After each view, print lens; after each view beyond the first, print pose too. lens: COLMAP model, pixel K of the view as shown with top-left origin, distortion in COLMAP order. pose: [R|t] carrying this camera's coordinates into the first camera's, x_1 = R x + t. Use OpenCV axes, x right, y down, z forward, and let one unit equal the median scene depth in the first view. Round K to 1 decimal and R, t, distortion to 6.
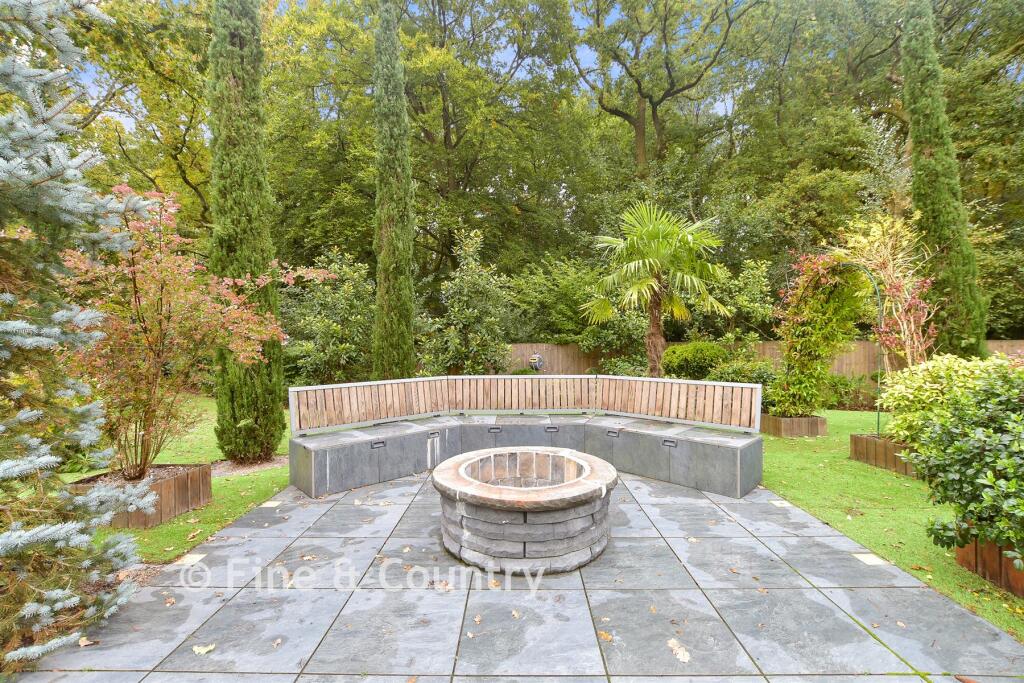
lens RADIAL K [[457.8, 0, 513.1], [0, 457.8, 341.0], [0, 0, 1]] dist [-0.001554, -0.000004]
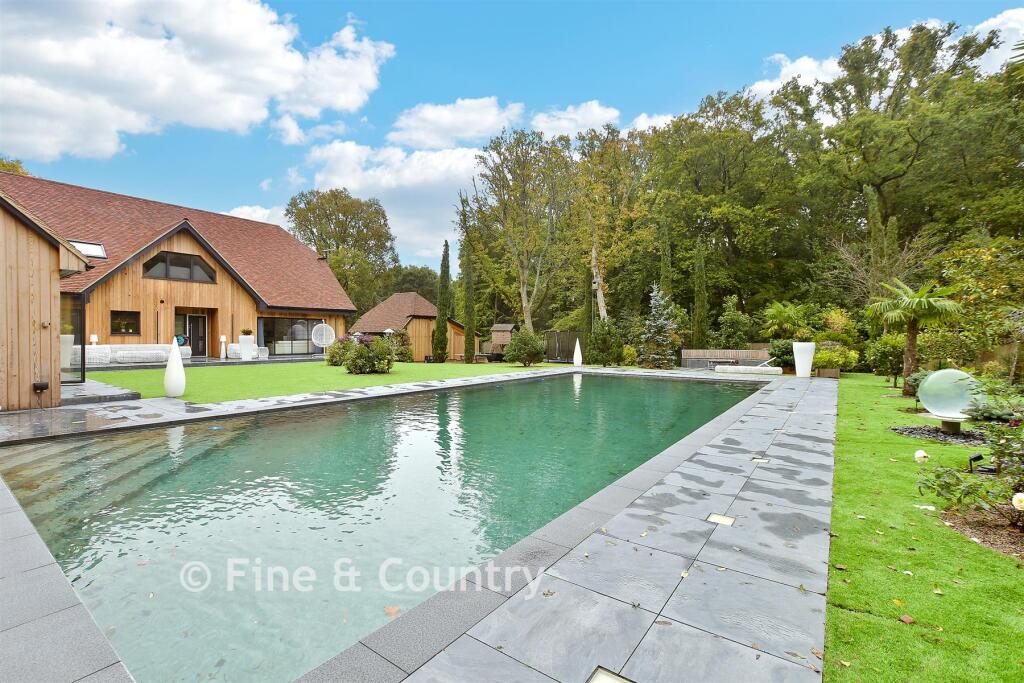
lens RADIAL K [[457.8, 0, 508.6], [0, 457.8, 338.0], [0, 0, 1]] dist [-0.001554, -0.000004]
pose [[0.808849, 0.005513, -0.587991, 0.347681], [-0.008624, 0.999960, -0.002487, -0.002968], [0.587953, 0.007082, 0.808864, -1.504345]]
